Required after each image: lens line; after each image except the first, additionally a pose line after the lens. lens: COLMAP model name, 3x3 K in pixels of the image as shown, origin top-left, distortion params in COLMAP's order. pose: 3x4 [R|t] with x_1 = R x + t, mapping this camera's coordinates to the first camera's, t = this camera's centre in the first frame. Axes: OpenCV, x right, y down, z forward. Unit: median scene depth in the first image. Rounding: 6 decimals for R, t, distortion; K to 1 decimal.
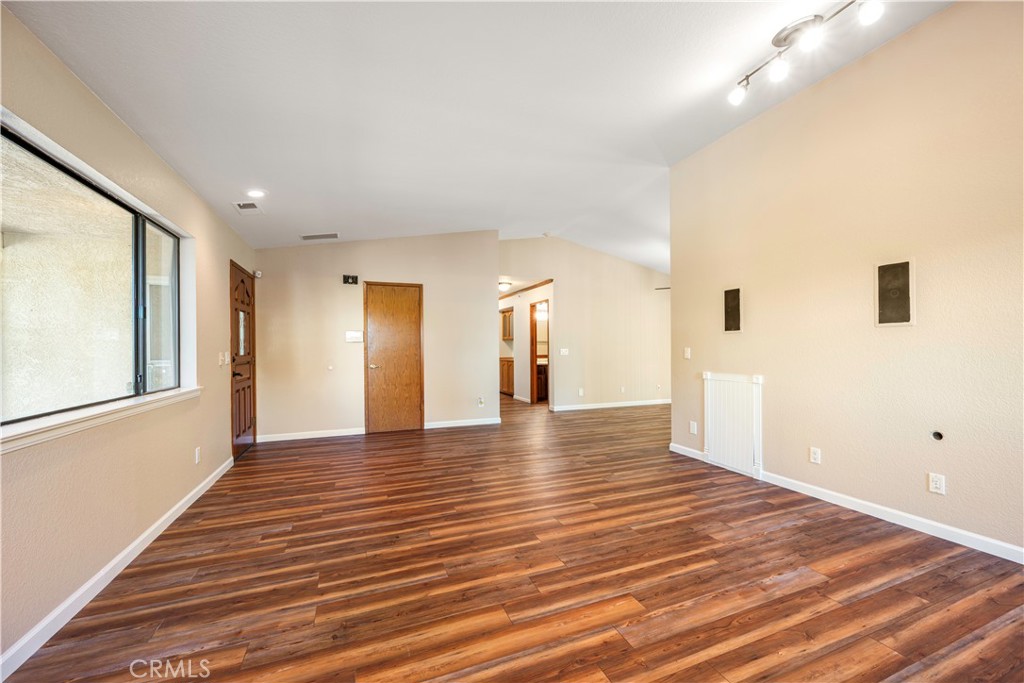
lens RADIAL K [[398.1, 0, 511.6], [0, 398.1, 346.1], [0, 0, 1]] dist [0.001595, -0.000059]
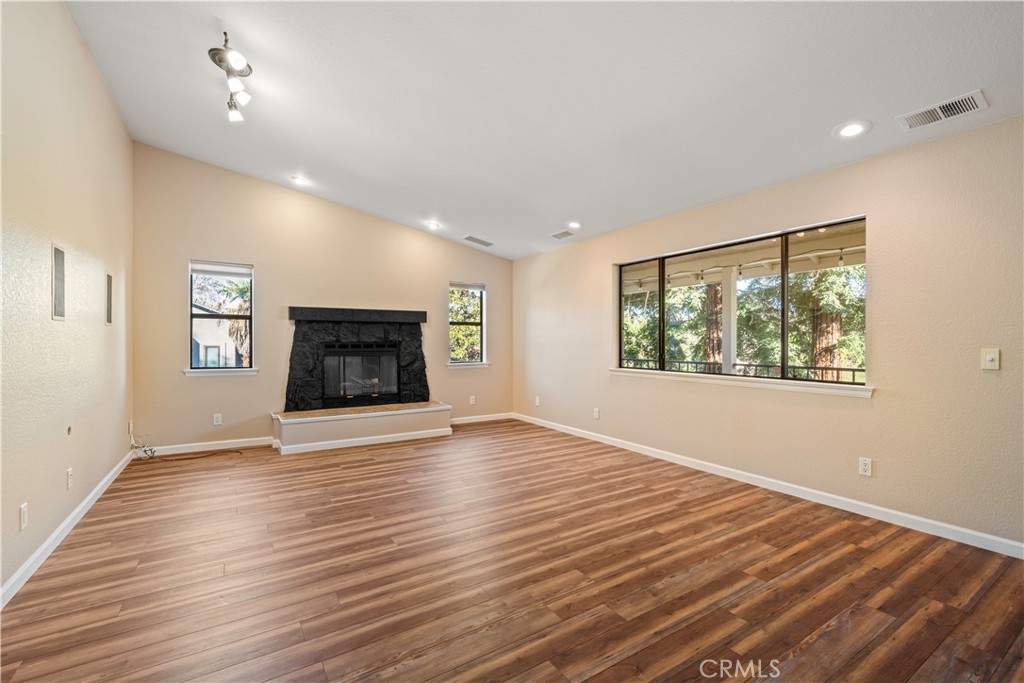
lens RADIAL K [[444.8, 0, 513.0], [0, 444.8, 342.2], [0, 0, 1]] dist [-0.000418, -0.000037]
pose [[-0.981894, 0.003525, -0.189399, 0.158557], [0.004178, 0.999987, -0.003045, 0.008831], [0.189386, -0.003782, -0.981895, 2.146480]]
